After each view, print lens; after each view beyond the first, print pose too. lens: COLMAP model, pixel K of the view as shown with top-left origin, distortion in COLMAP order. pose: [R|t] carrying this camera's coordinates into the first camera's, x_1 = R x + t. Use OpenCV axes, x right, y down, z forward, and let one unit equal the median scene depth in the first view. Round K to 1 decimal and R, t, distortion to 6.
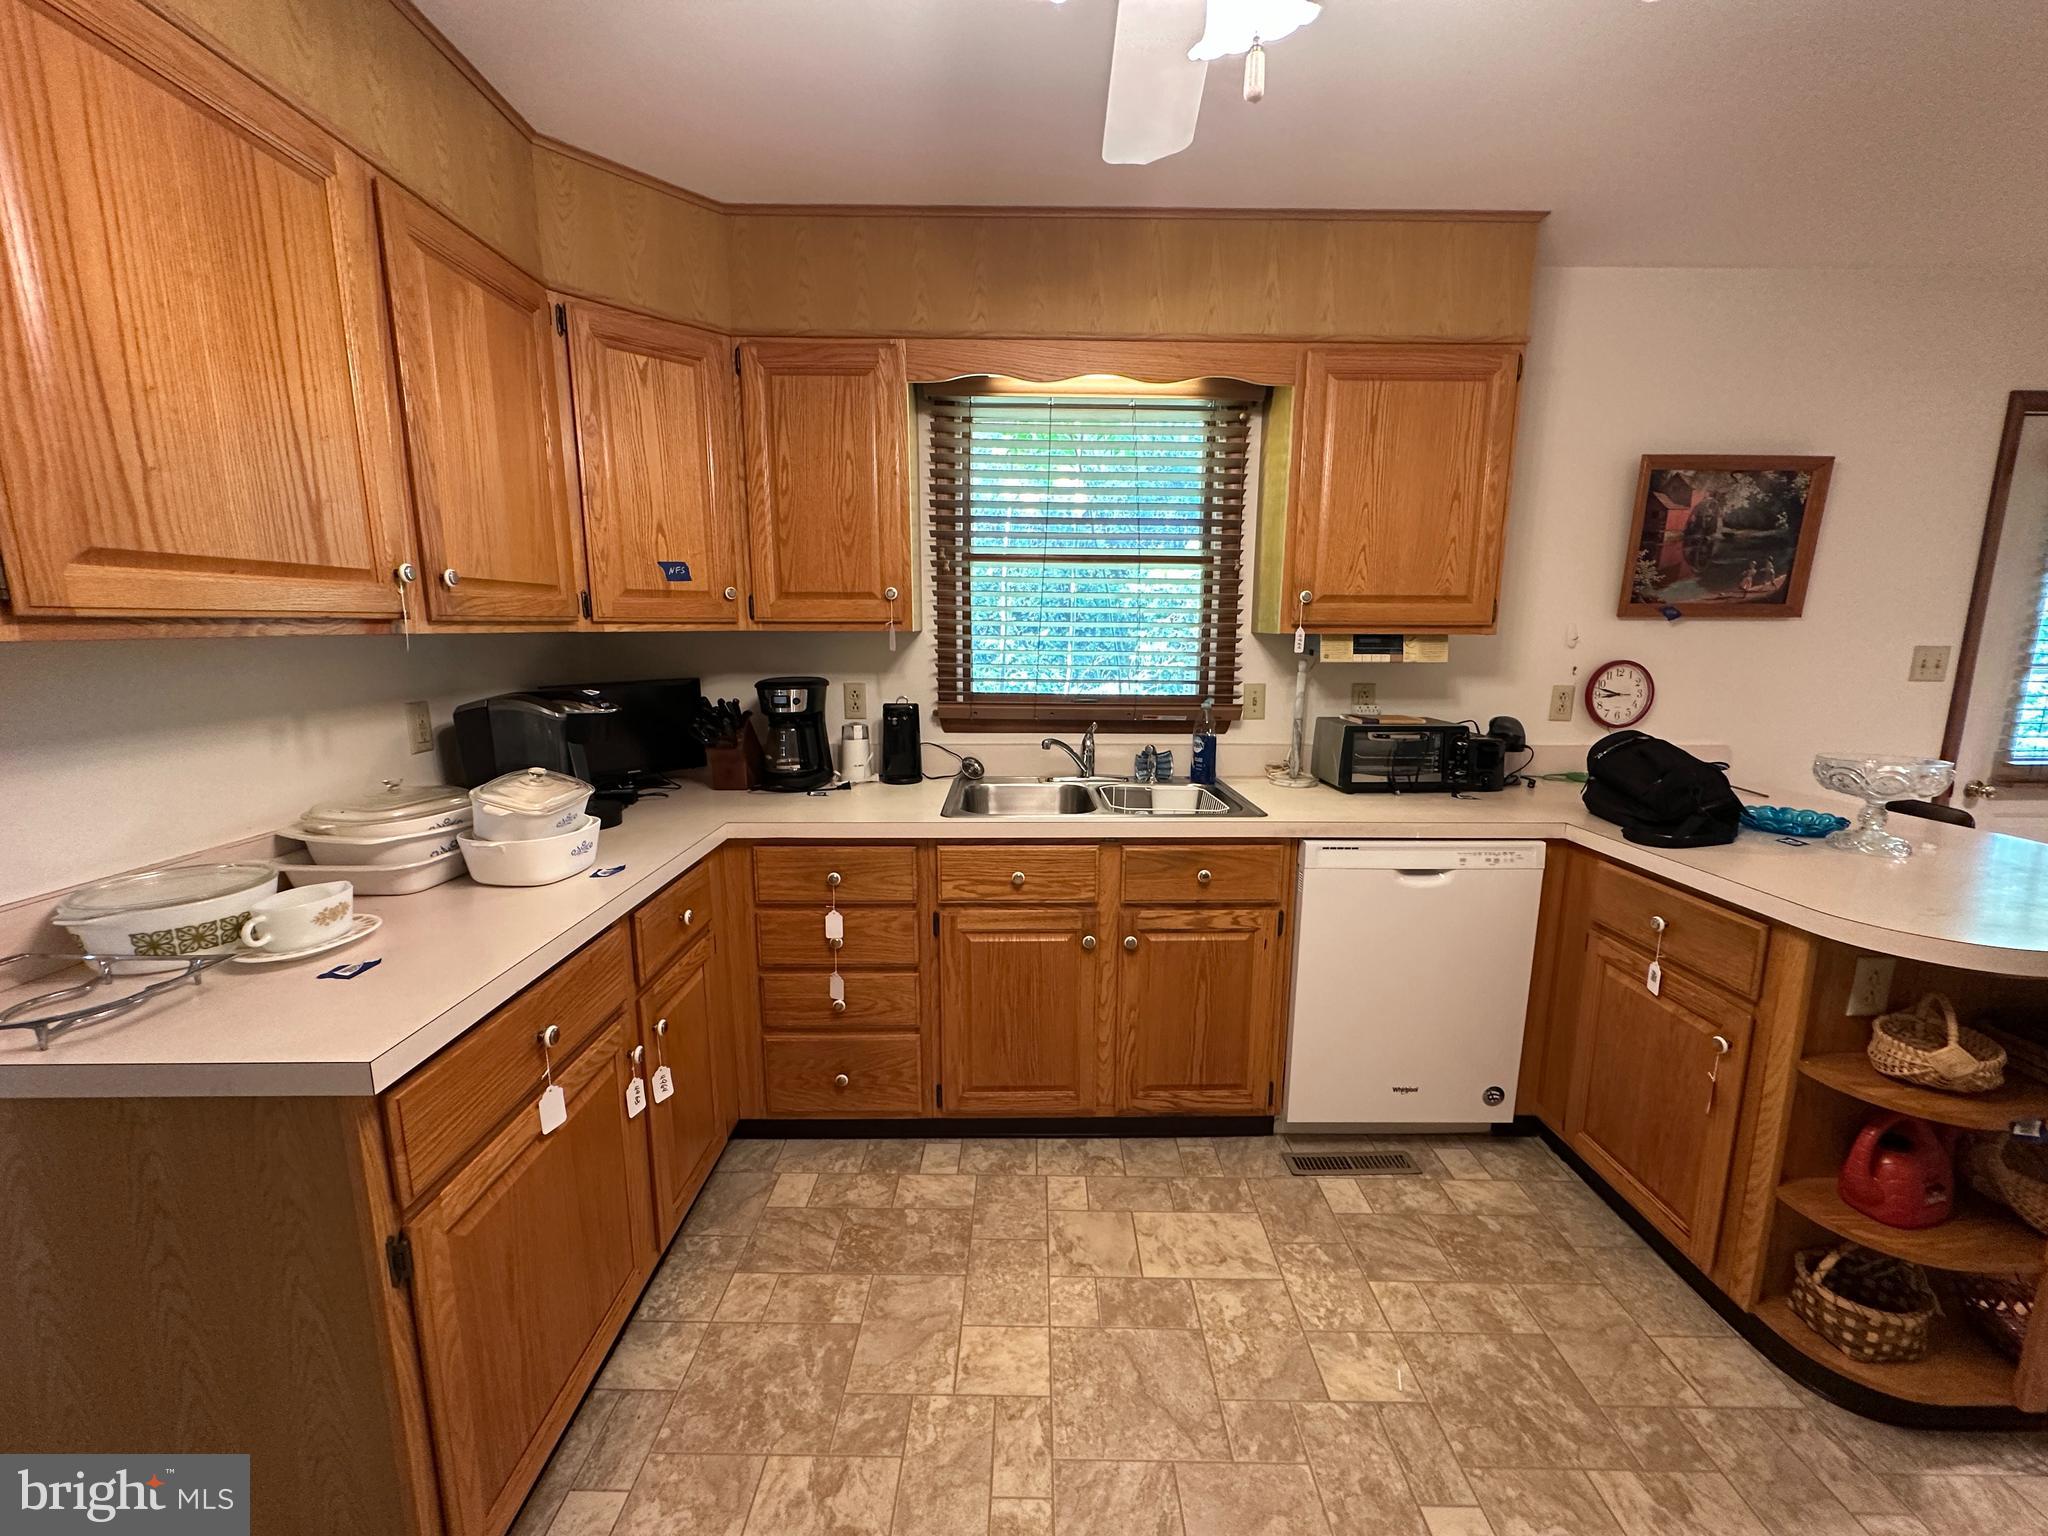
lens RADIAL K [[813.5, 0, 1026.6], [0, 813.5, 765.2], [0, 0, 1]] dist [-0.000323, 0.000257]
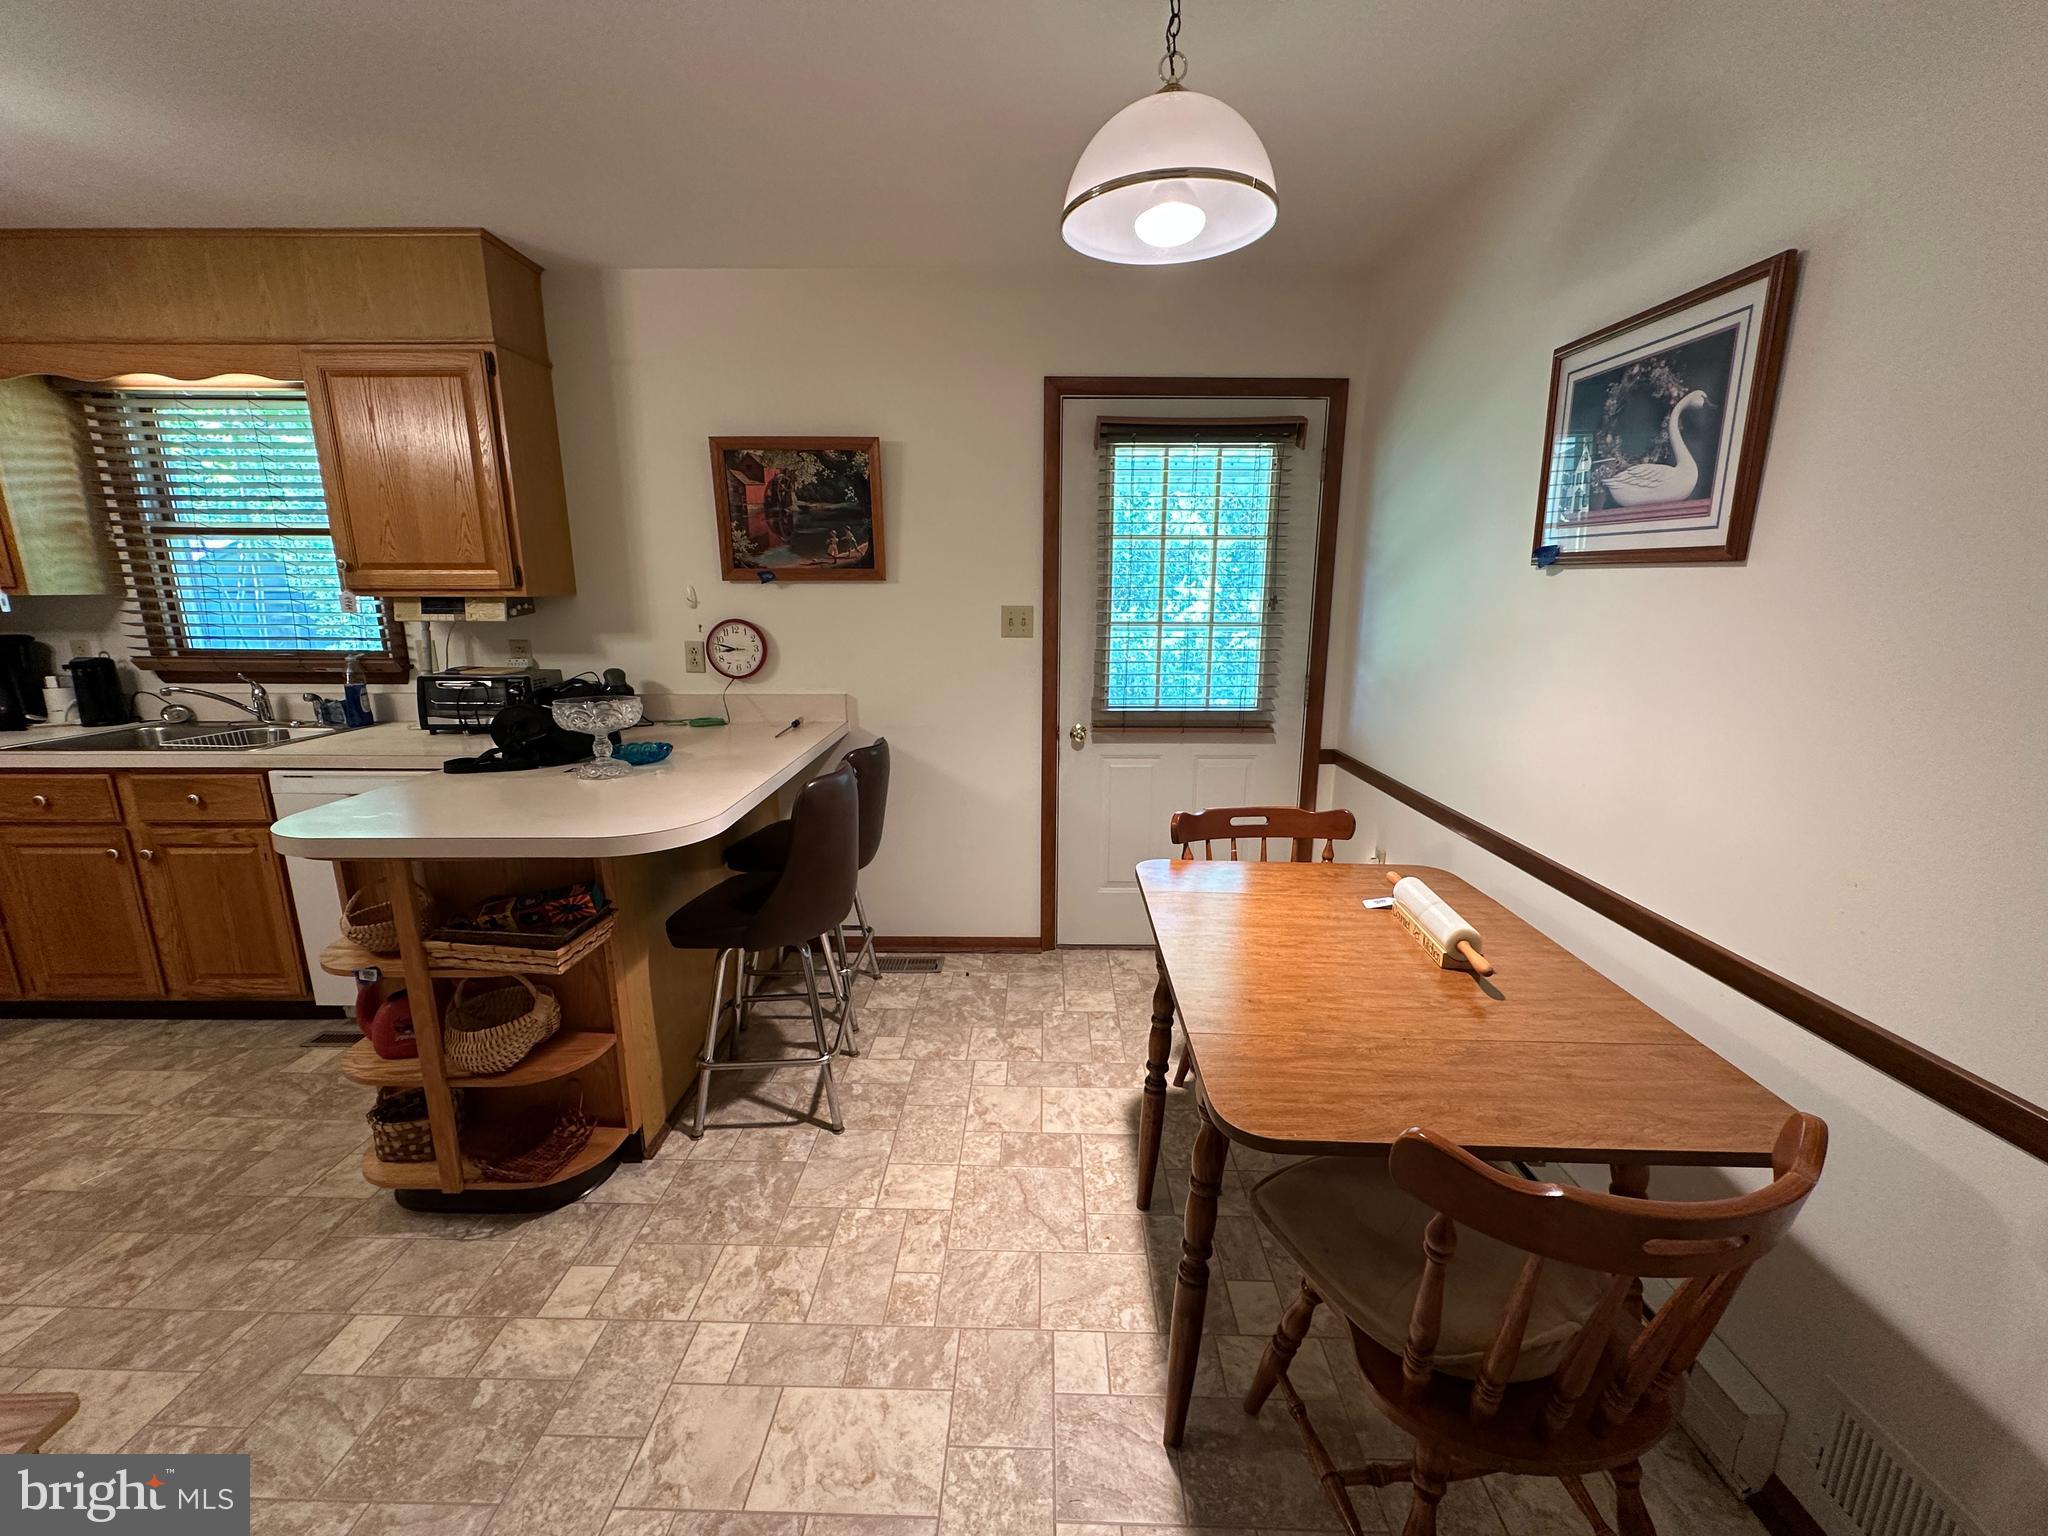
lens RADIAL K [[813.5, 0, 1018.2], [0, 813.5, 763.1], [0, 0, 1]] dist [-0.000323, 0.000257]
pose [[0.999778, 0.001688, -0.020987, 1.196024], [-0.000718, 0.998936, 0.046103, 0.020561], [0.021043, -0.046078, 0.998716, -0.143877]]
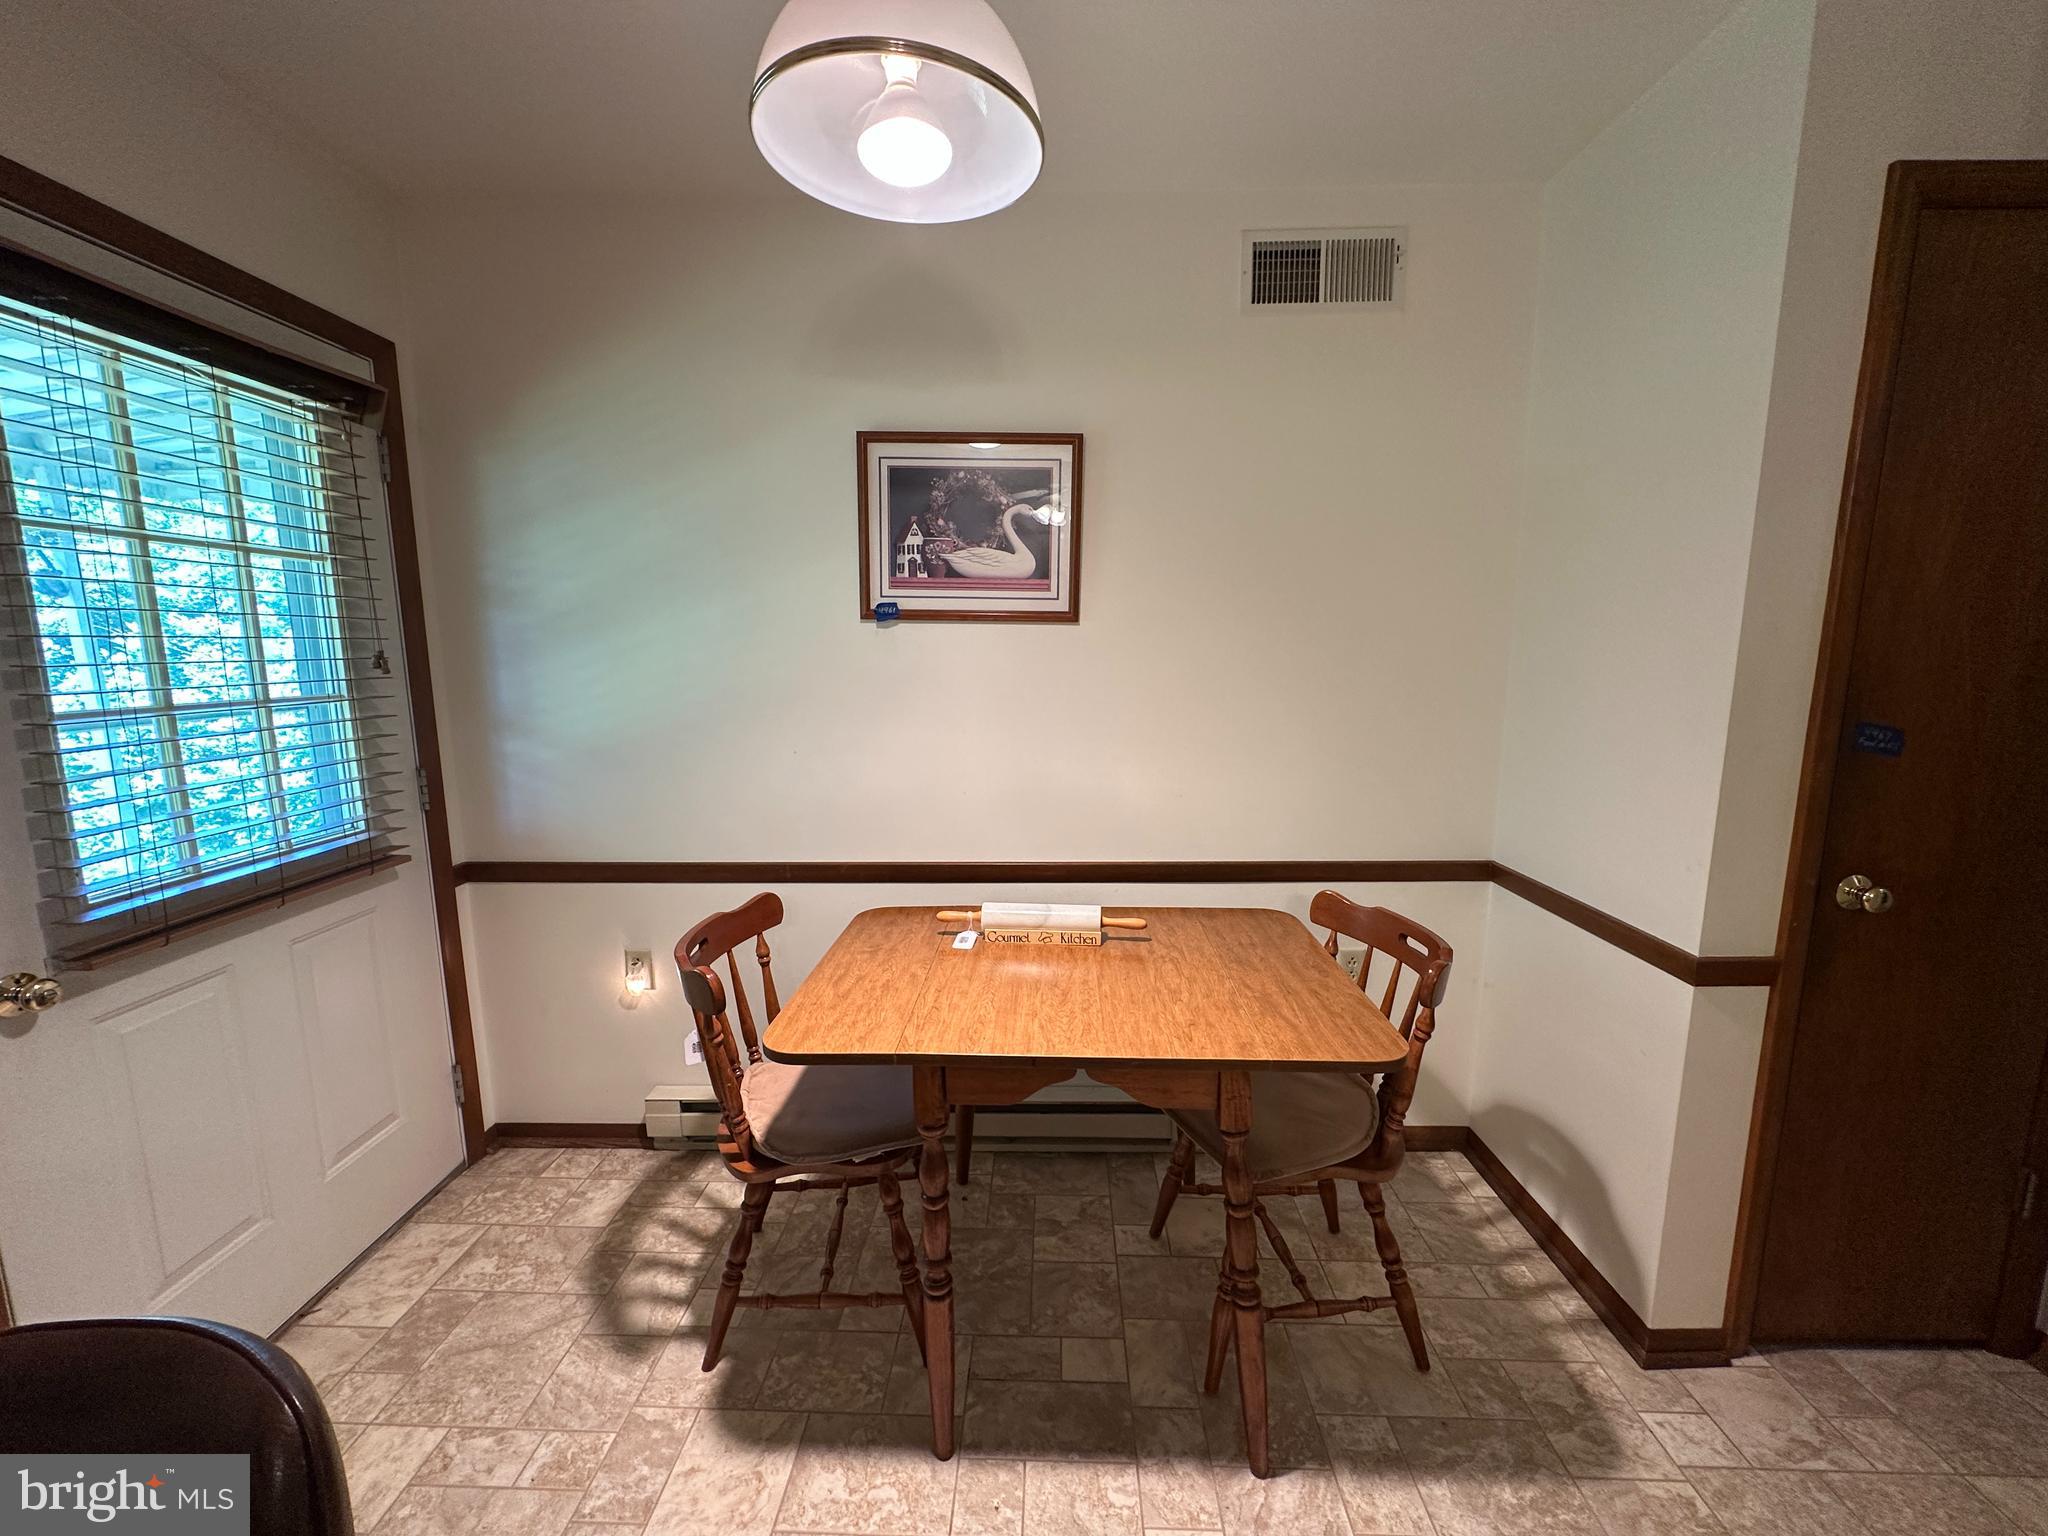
lens RADIAL K [[813.5, 0, 1016.8], [0, 813.5, 763.8], [0, 0, 1]] dist [-0.000323, 0.000257]
pose [[0.027687, -0.154077, 0.987671, 0.897955], [0.167105, 0.974859, 0.147394, -0.055286], [-0.985550, 0.160964, 0.052738, 0.306961]]
